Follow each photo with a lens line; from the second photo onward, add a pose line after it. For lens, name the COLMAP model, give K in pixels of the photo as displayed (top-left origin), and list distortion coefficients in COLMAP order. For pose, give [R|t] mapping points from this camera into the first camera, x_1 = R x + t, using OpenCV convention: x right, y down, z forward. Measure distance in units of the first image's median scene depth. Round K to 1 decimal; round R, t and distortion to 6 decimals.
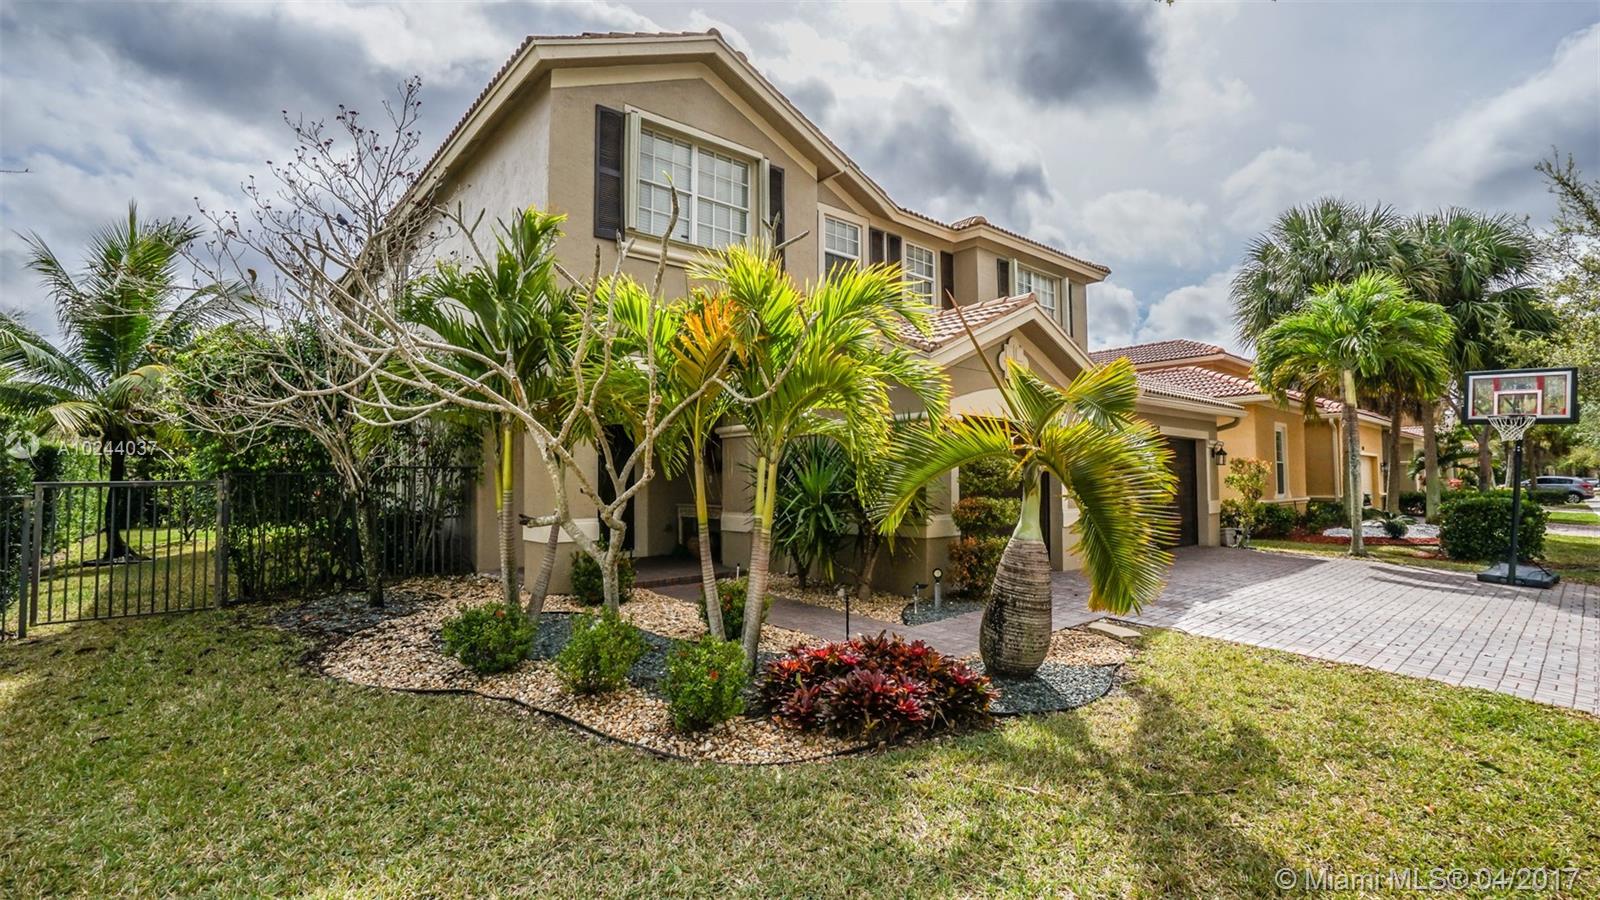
lens RADIAL K [[742.8, 0, 800.0], [0, 742.8, 450.0], [0, 0, 1]] dist [-0.060691, 0.025152]
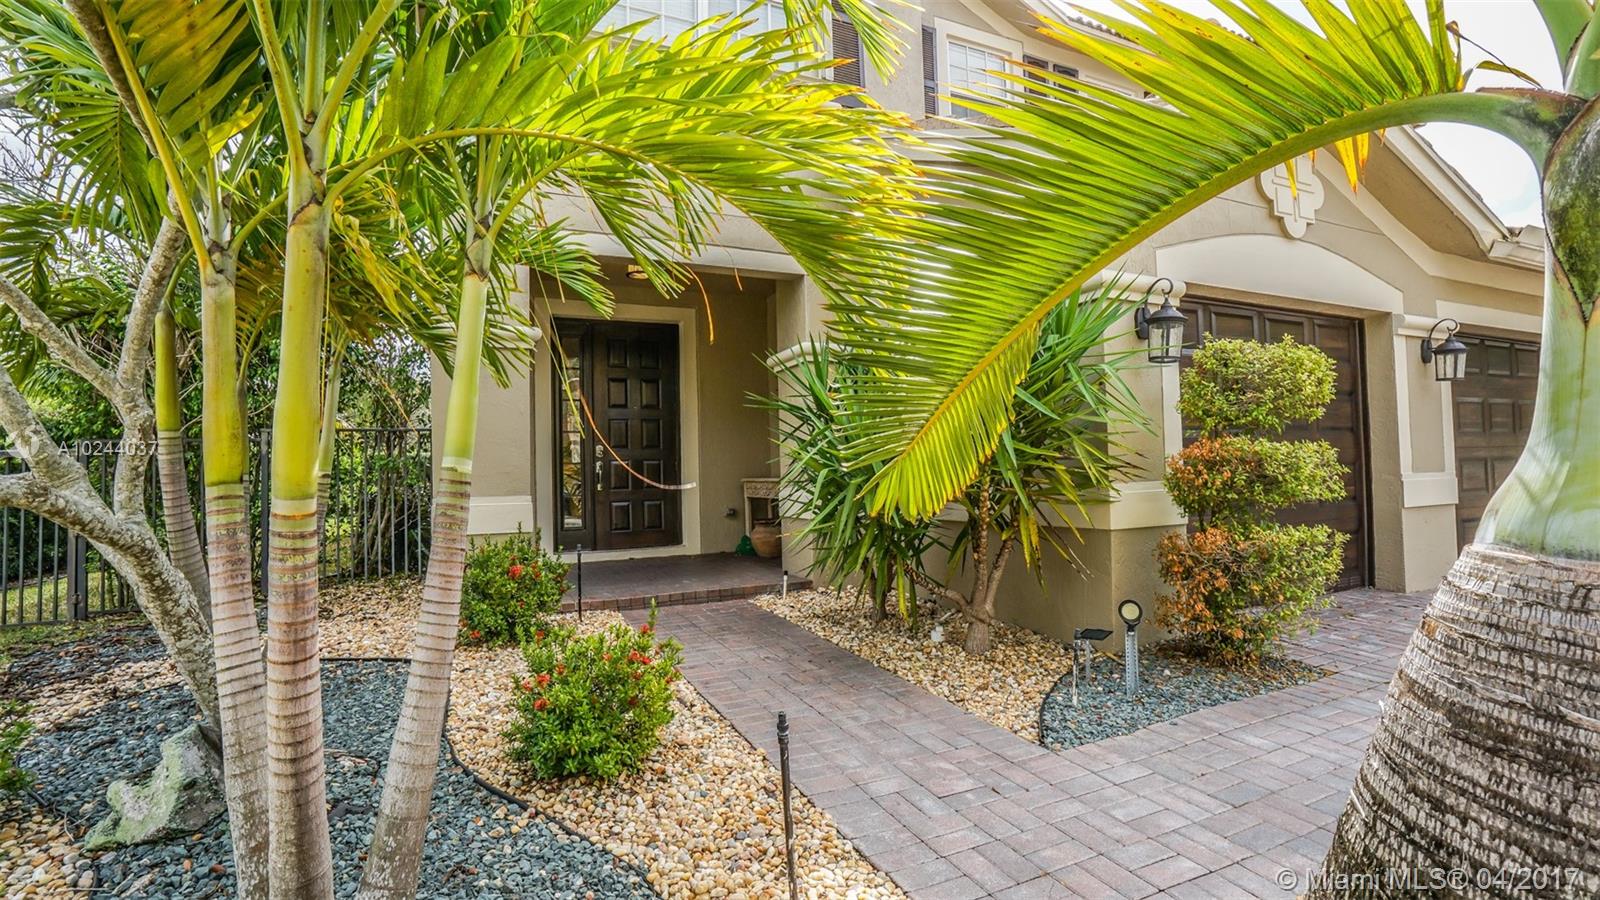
lens RADIAL K [[742.8, 0, 800.0], [0, 742.8, 450.0], [0, 0, 1]] dist [-0.060691, 0.025152]
pose [[0.961772, -0.024632, -0.272743, 0.112894], [0.027991, 0.999573, 0.008433, 0.059906], [0.272418, -0.015745, 0.962050, 0.507870]]
